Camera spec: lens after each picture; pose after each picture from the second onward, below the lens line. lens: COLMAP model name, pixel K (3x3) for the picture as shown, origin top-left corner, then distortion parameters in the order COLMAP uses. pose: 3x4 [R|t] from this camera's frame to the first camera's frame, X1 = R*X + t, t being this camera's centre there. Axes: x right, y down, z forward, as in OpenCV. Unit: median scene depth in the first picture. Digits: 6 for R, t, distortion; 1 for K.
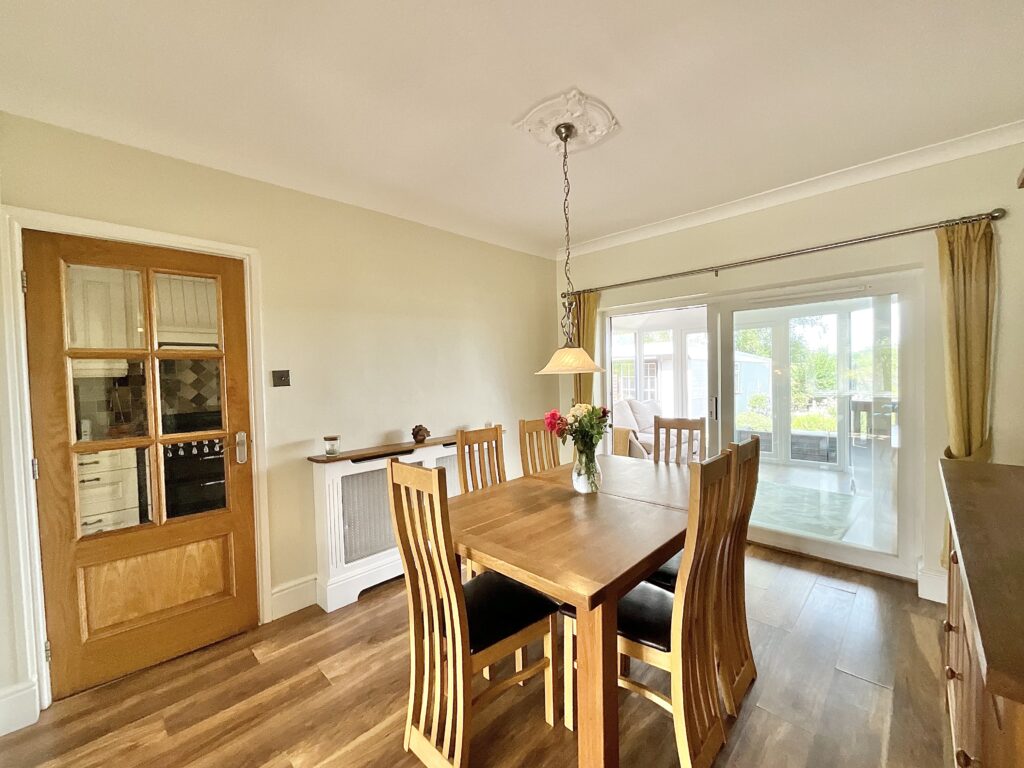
lens RADIAL K [[415.5, 0, 512.0], [0, 415.5, 384.0], [0, 0, 1]] dist [0.008981, -0.003763]
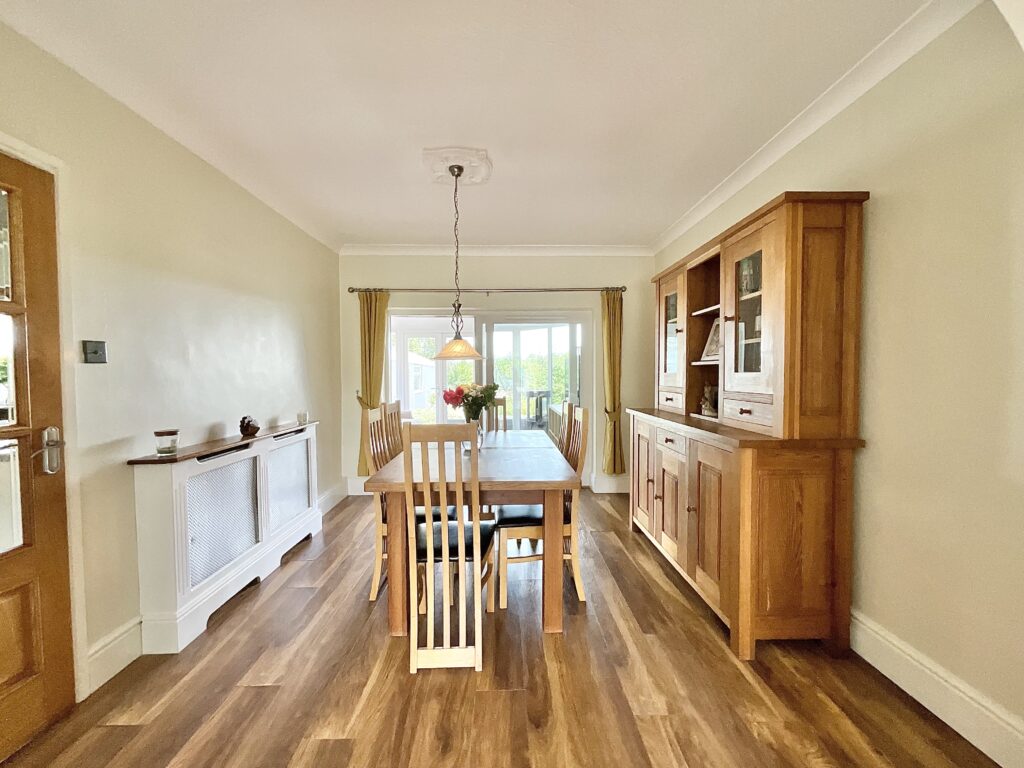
lens RADIAL K [[415.5, 0, 512.0], [0, 415.5, 384.0], [0, 0, 1]] dist [0.008981, -0.003763]
pose [[0.699435, -0.001003, 0.714695, -0.579624], [0.010498, 0.999906, -0.008871, 0.056881], [-0.714619, 0.013707, 0.699380, -0.009030]]
